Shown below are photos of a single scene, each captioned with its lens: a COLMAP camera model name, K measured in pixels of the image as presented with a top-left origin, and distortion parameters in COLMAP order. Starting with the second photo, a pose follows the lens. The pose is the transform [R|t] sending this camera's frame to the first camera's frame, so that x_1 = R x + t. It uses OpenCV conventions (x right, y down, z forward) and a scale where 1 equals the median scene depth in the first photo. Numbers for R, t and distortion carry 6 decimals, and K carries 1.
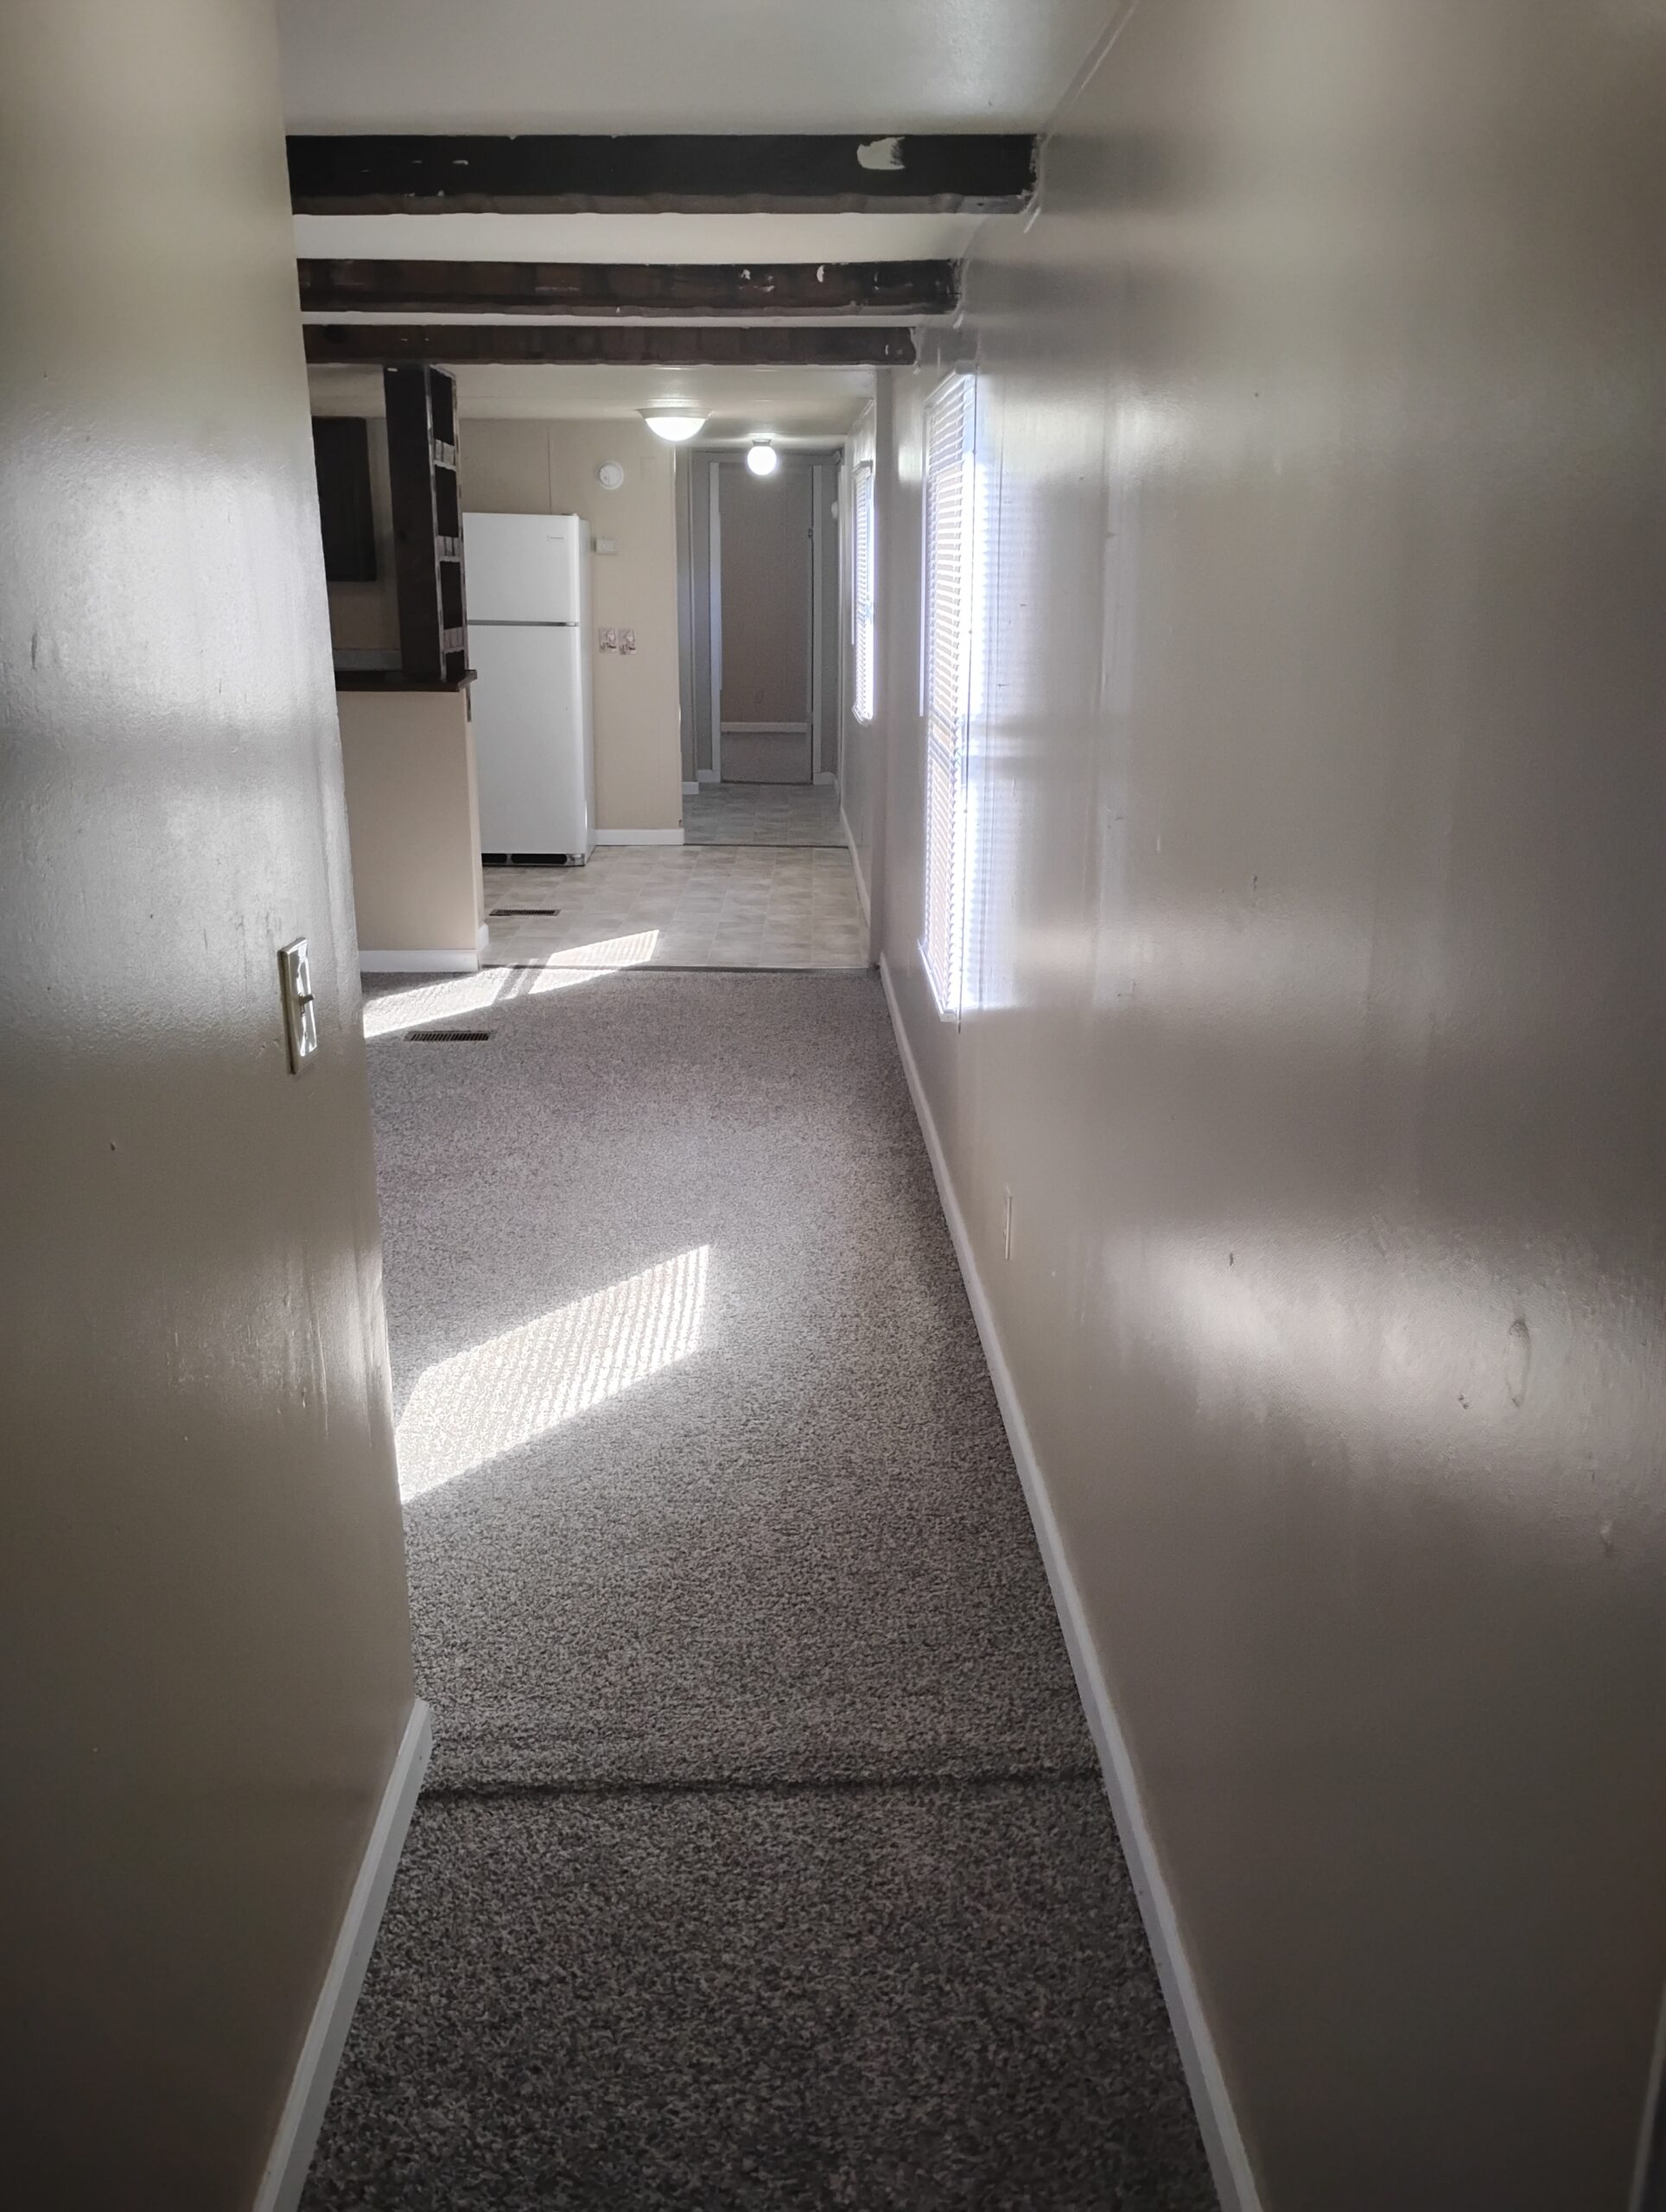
lens RADIAL K [[1860.5, 0, 835.7], [0, 1860.5, 1099.7], [0, 0, 1]] dist [0.071675, -0.079519]
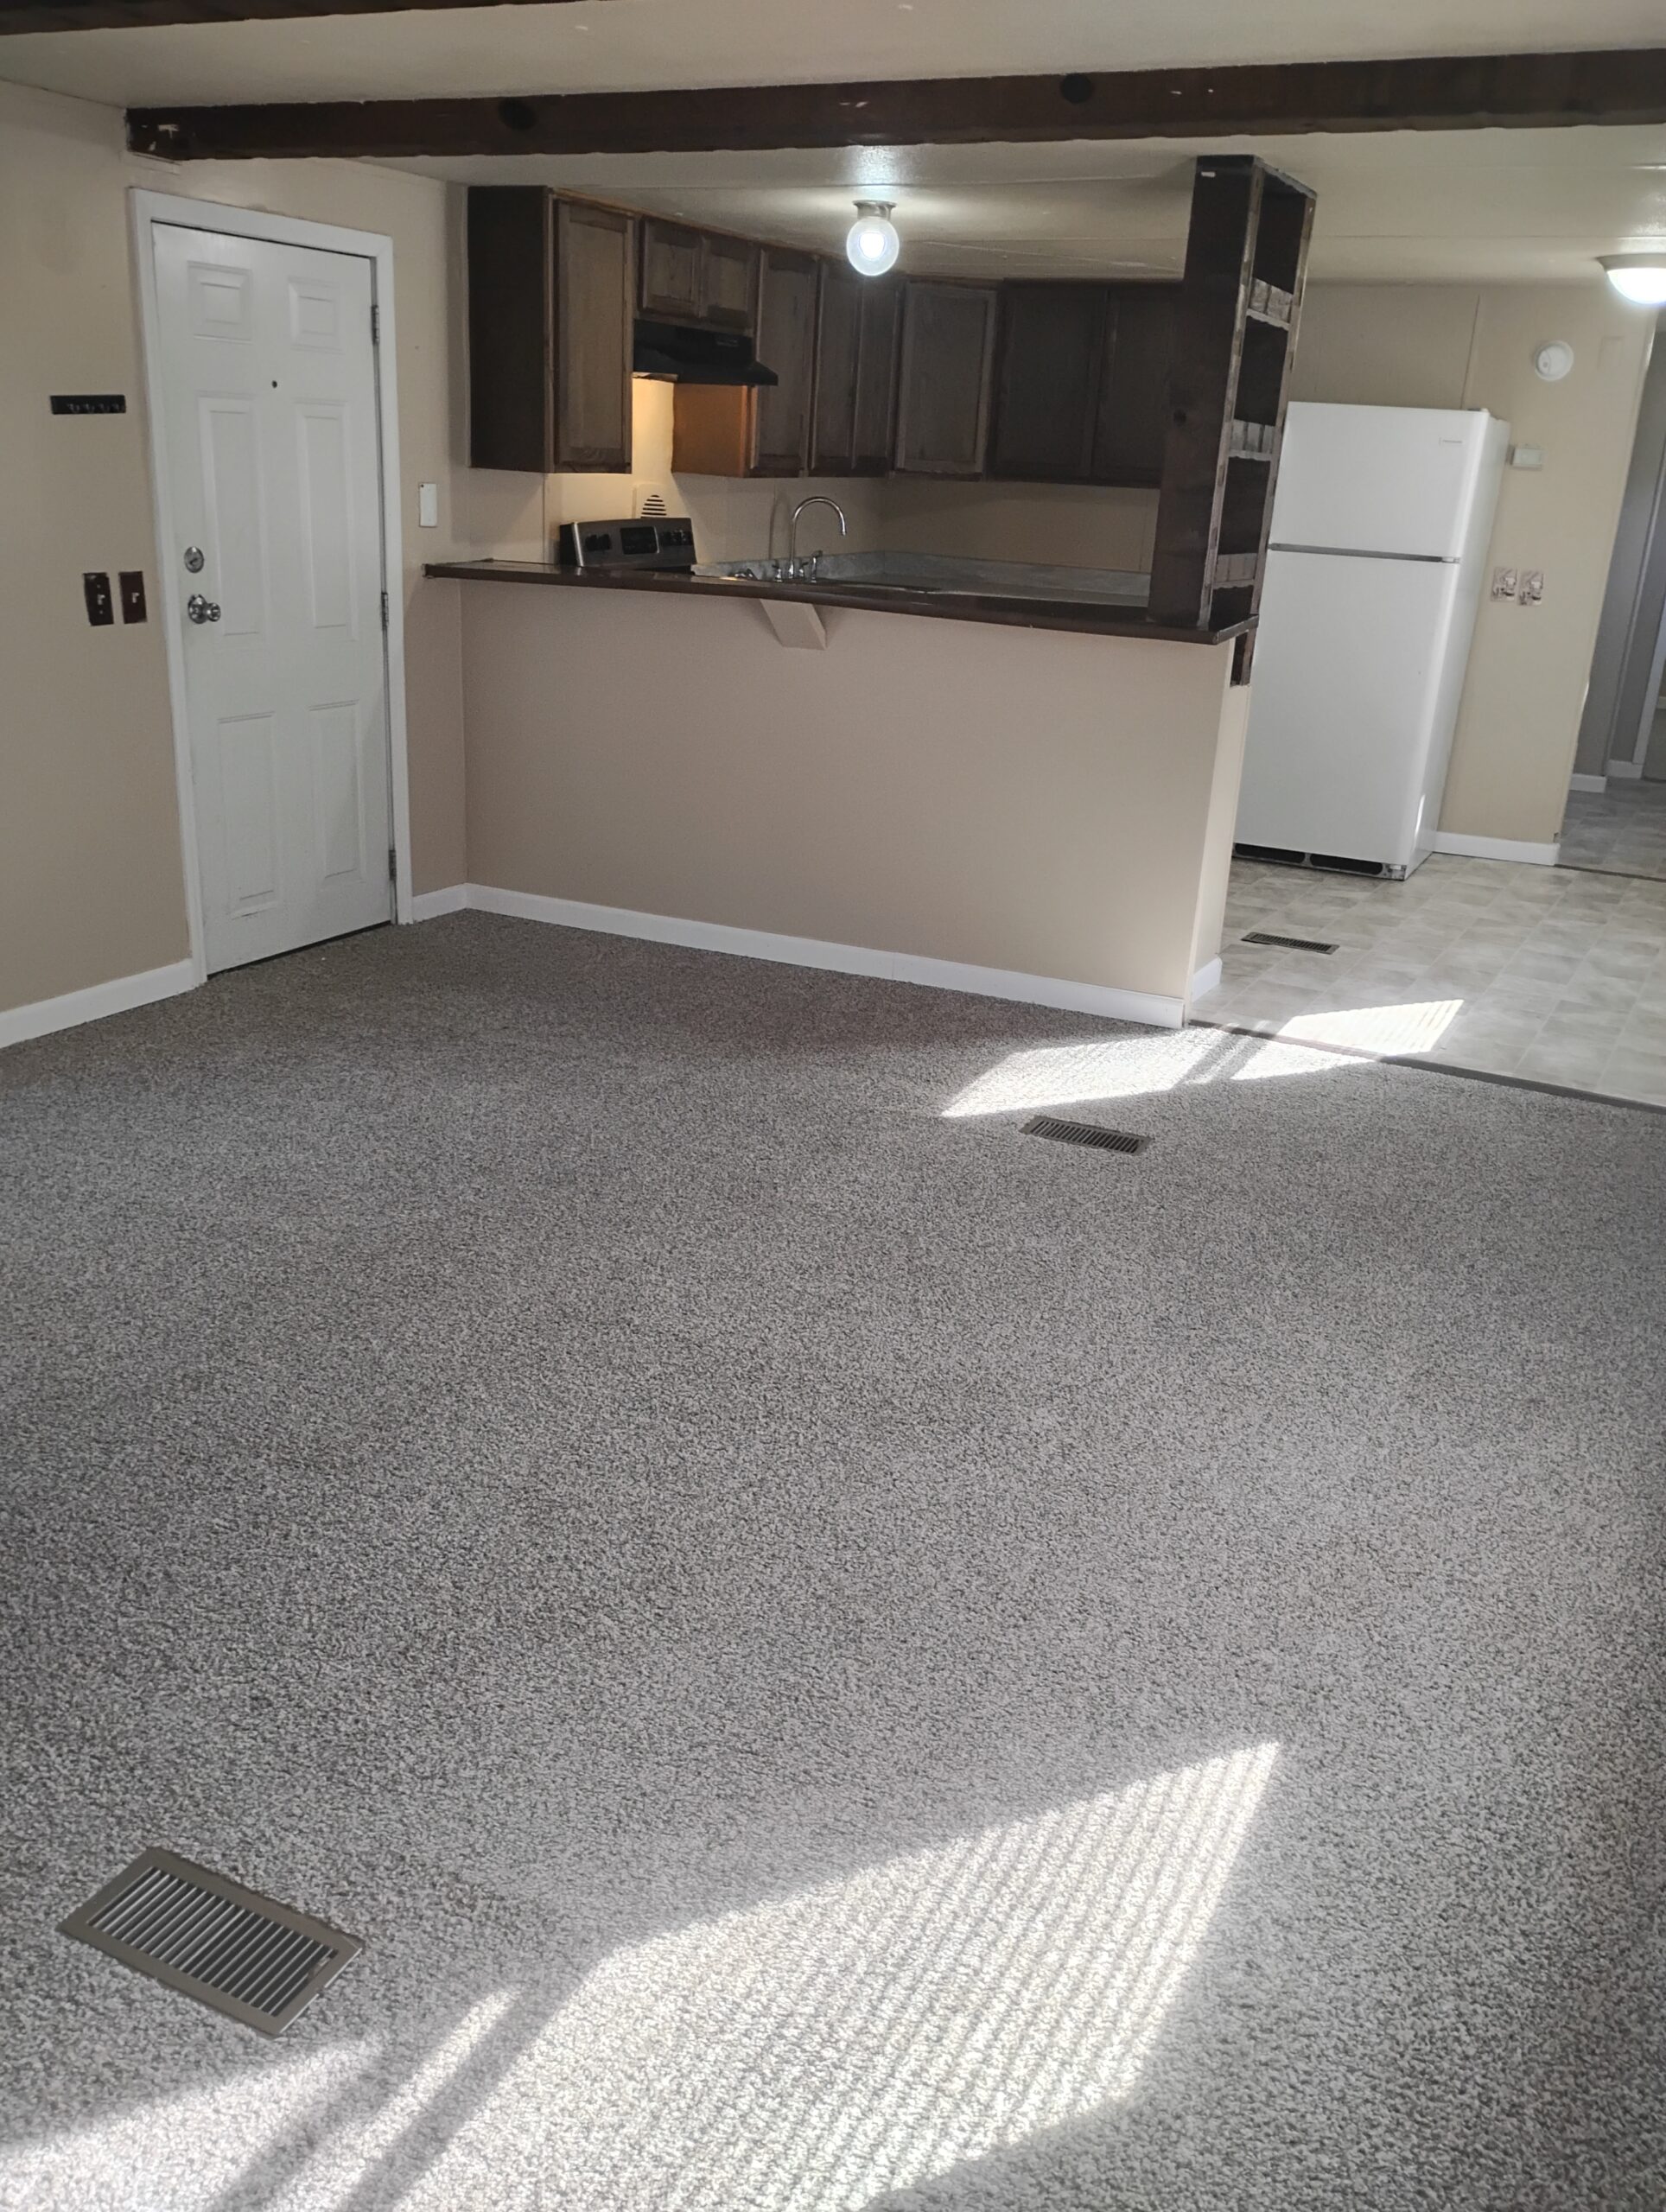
lens RADIAL K [[1860.5, 0, 843.5], [0, 1860.5, 1108.1], [0, 0, 1]] dist [0.071675, -0.079519]
pose [[0.883849, 0.193753, -0.425760, 0.007945], [-0.176845, 0.981037, 0.079328, -0.068068], [0.433056, 0.005180, 0.901352, 0.266055]]
